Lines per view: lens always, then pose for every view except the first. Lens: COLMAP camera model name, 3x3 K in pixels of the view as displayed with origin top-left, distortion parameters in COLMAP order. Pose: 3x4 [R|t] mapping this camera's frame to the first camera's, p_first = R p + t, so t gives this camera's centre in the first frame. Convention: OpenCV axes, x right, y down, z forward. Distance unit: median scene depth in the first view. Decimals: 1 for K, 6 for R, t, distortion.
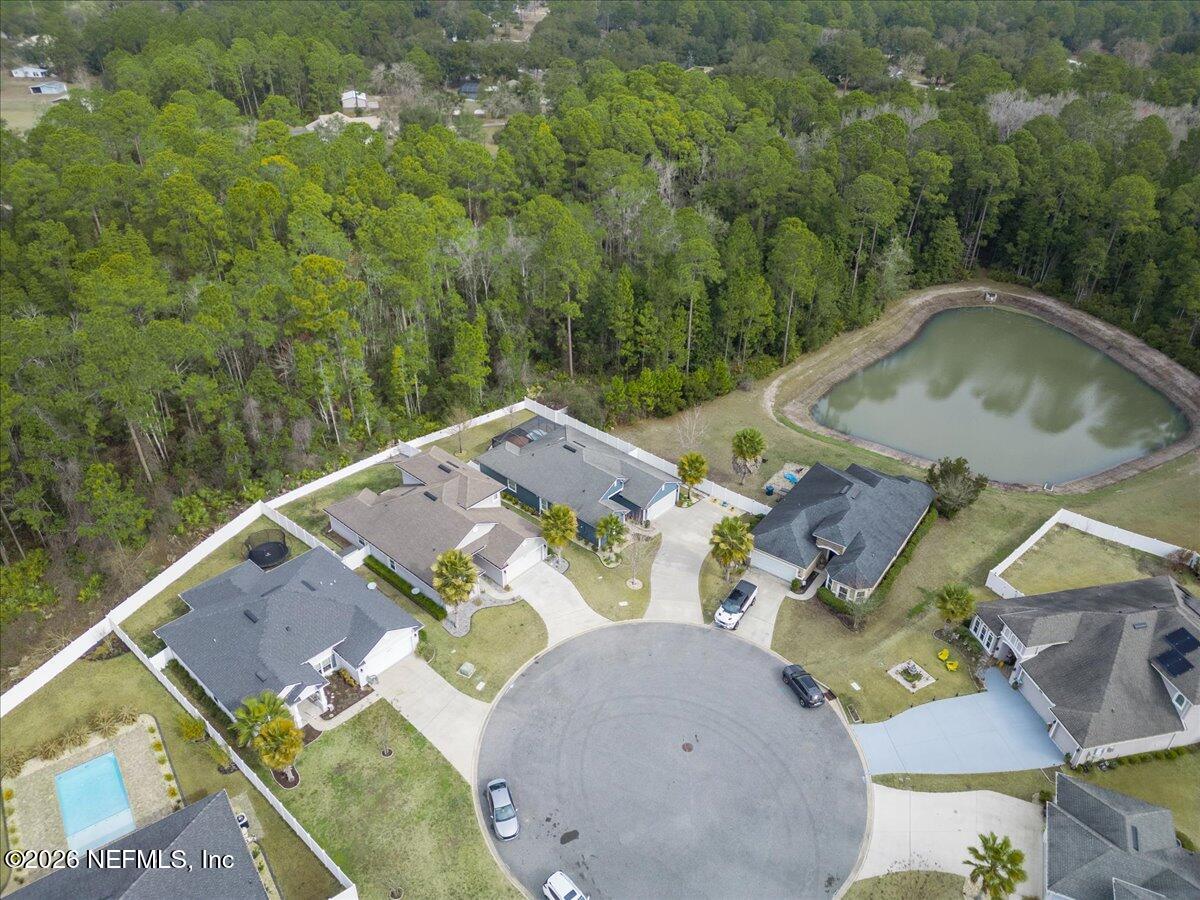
lens RADIAL K [[836.3, 0, 600.0], [0, 836.3, 450.0], [0, 0, 1]] dist [0.055610, -0.051273]
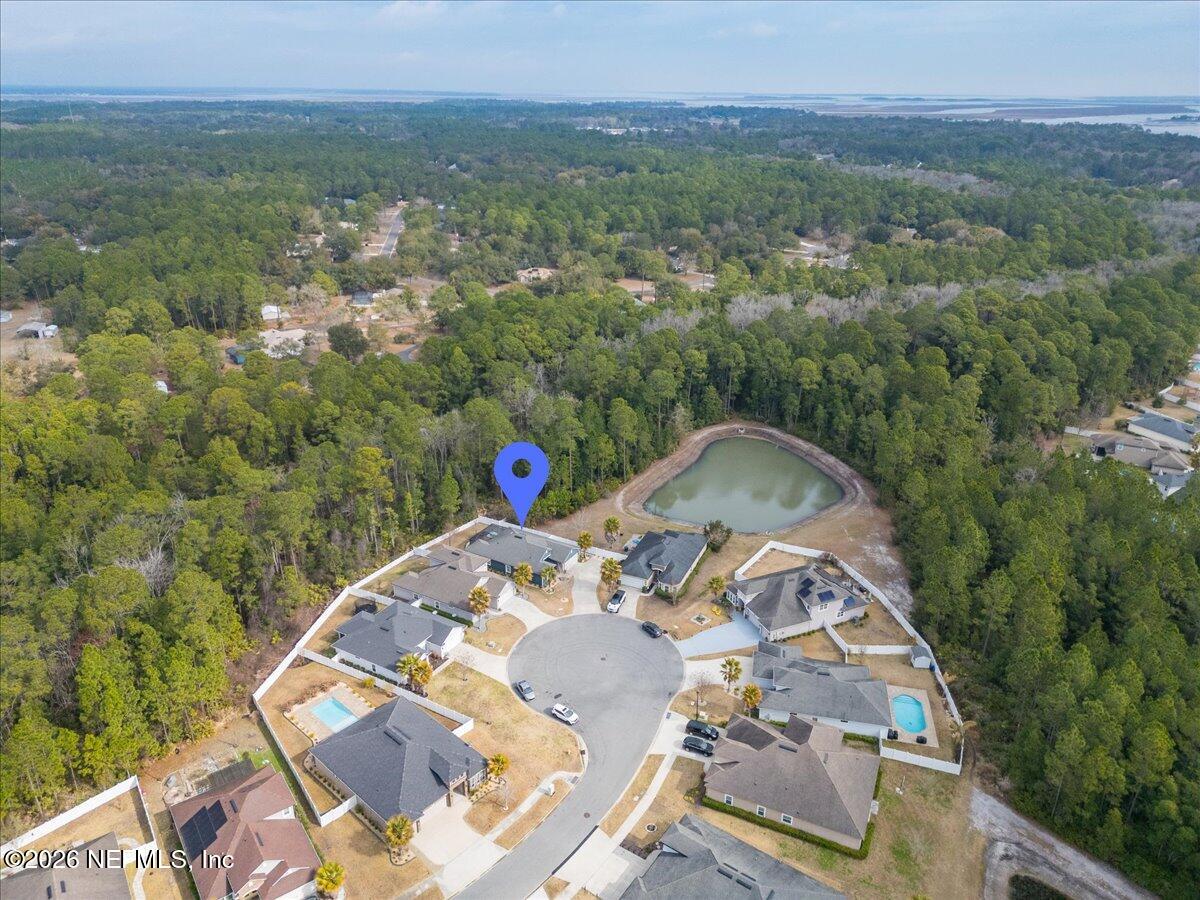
lens RADIAL K [[836.3, 0, 600.0], [0, 836.3, 450.0], [0, 0, 1]] dist [0.055610, -0.051273]
pose [[0.978125, -0.090319, 0.187390, -0.199778], [0.118656, 0.982147, -0.145973, 0.106244], [-0.170860, 0.165015, 0.971379, -0.910659]]
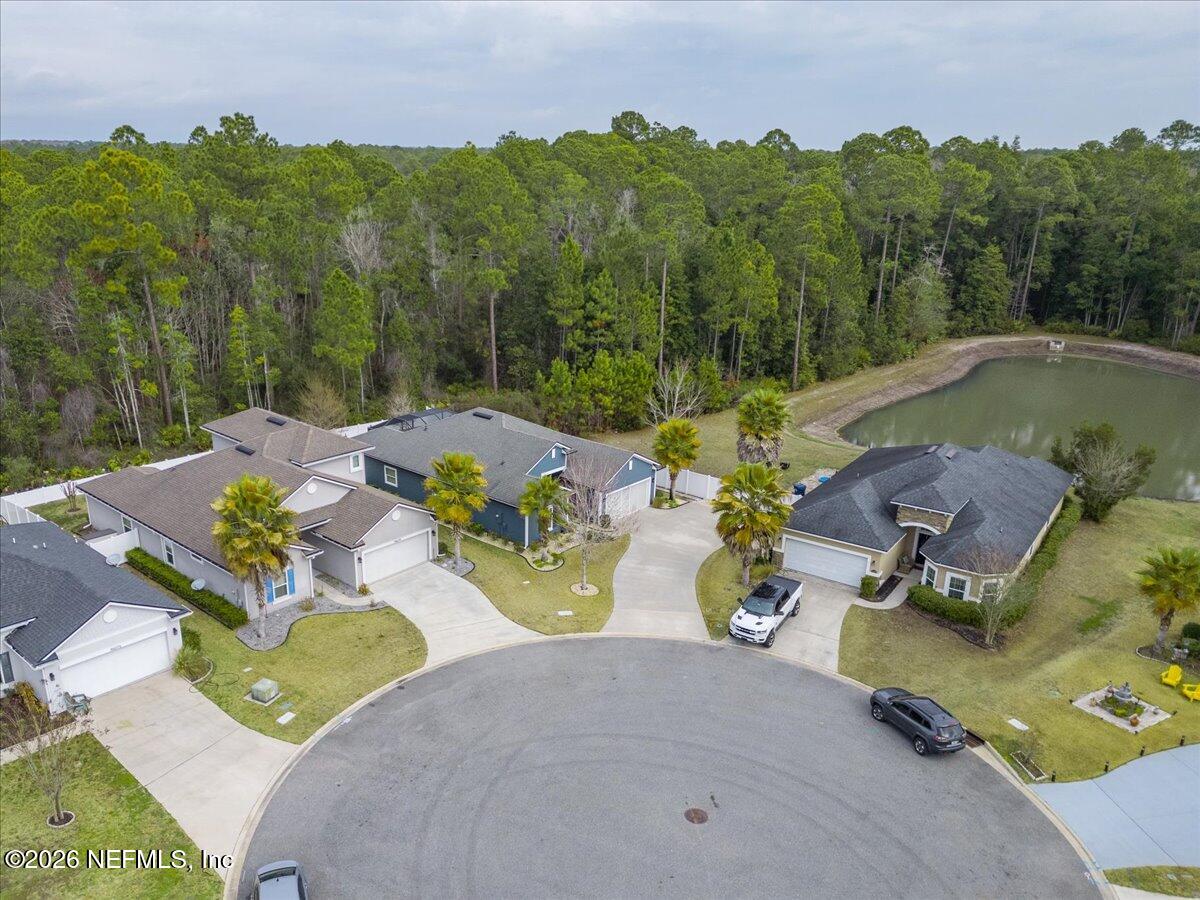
lens RADIAL K [[922.9, 0, 537.2], [0, 922.9, 504.8], [0, 0, 1]] dist [0.048114, -0.049189]
pose [[0.999885, -0.000618, -0.015134, 0.016877], [-0.002469, 0.979152, -0.203116, 0.220501], [0.014944, 0.203130, 0.979038, 0.344822]]
